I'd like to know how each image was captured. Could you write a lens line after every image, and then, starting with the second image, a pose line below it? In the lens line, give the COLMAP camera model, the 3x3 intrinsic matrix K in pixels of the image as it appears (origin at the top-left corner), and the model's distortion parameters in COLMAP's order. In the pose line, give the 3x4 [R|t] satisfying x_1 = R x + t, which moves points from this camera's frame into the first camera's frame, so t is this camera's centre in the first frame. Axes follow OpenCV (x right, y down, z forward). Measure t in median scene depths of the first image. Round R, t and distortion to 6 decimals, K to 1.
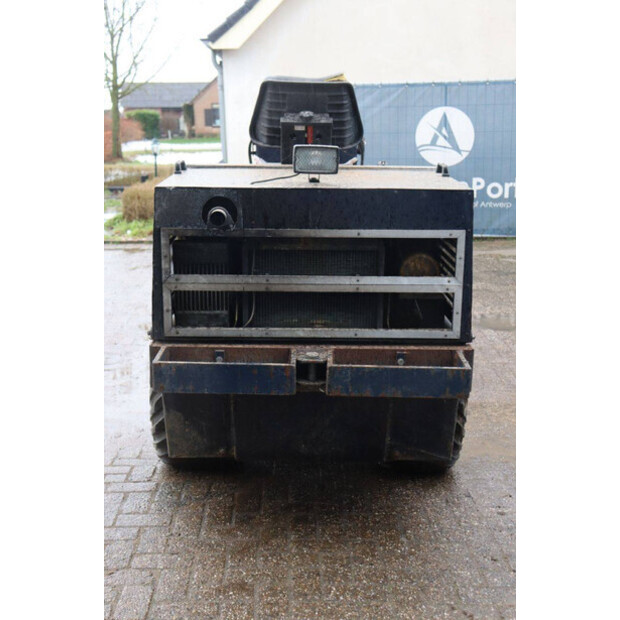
lens RADIAL K [[850.9, 0, 310.0], [0, 850.9, 310.0], [0, 0, 1]] dist [0.049856, 0.088782]
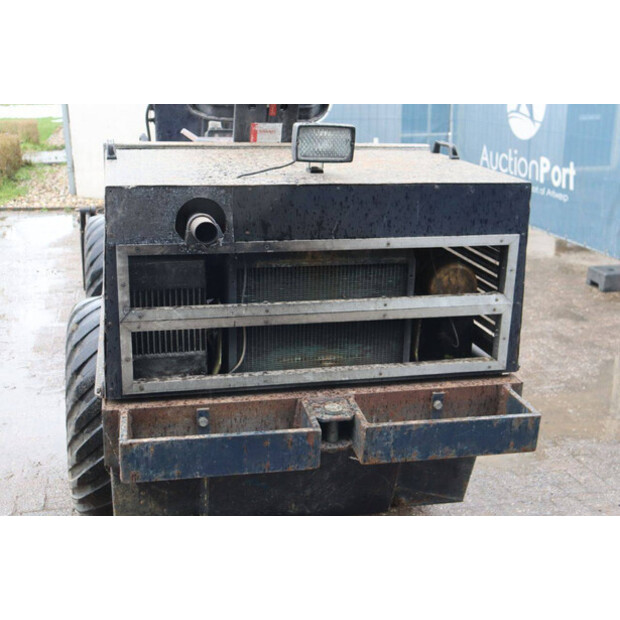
lens RADIAL K [[802.6, 0, 319.4], [0, 802.6, 309.9], [0, 0, 1]] dist [0.021428, 0.000539]
pose [[0.974035, -0.051861, 0.220380, -0.155926], [0.037524, 0.996928, 0.068755, -0.080149], [-0.223268, -0.058700, 0.972988, 0.316048]]
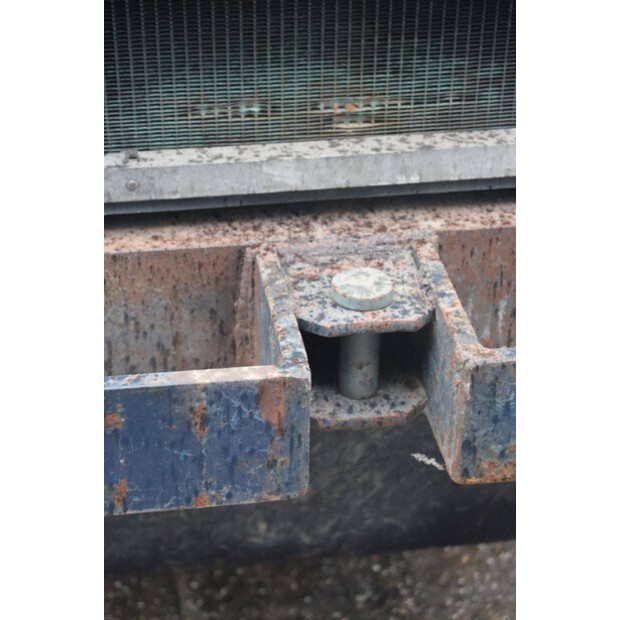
lens RADIAL K [[1471.2, 0, 310.0], [0, 1471.2, 310.0], [0, 0, 1]] dist [0.442624, -0.001190]
pose [[0.985928, -0.082813, 0.145216, -0.063726], [0.039478, 0.959445, 0.279118, -0.045577], [-0.162442, -0.269457, 0.949213, 0.629048]]
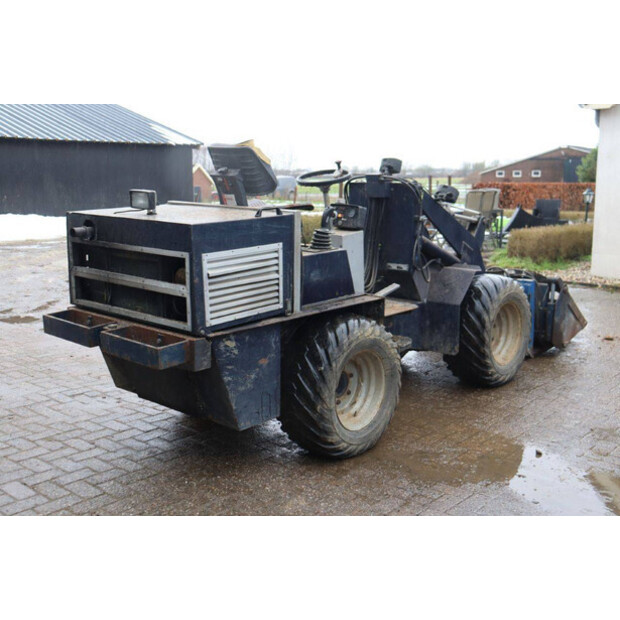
lens RADIAL K [[735.1, 0, 310.0], [0, 735.1, 310.0], [0, 0, 1]] dist [0.031090, 0.018562]
pose [[0.747824, 0.128918, -0.651260, 1.095999], [-0.151538, 0.988215, 0.021612, -0.056015], [0.646371, 0.082528, 0.758547, 0.219485]]
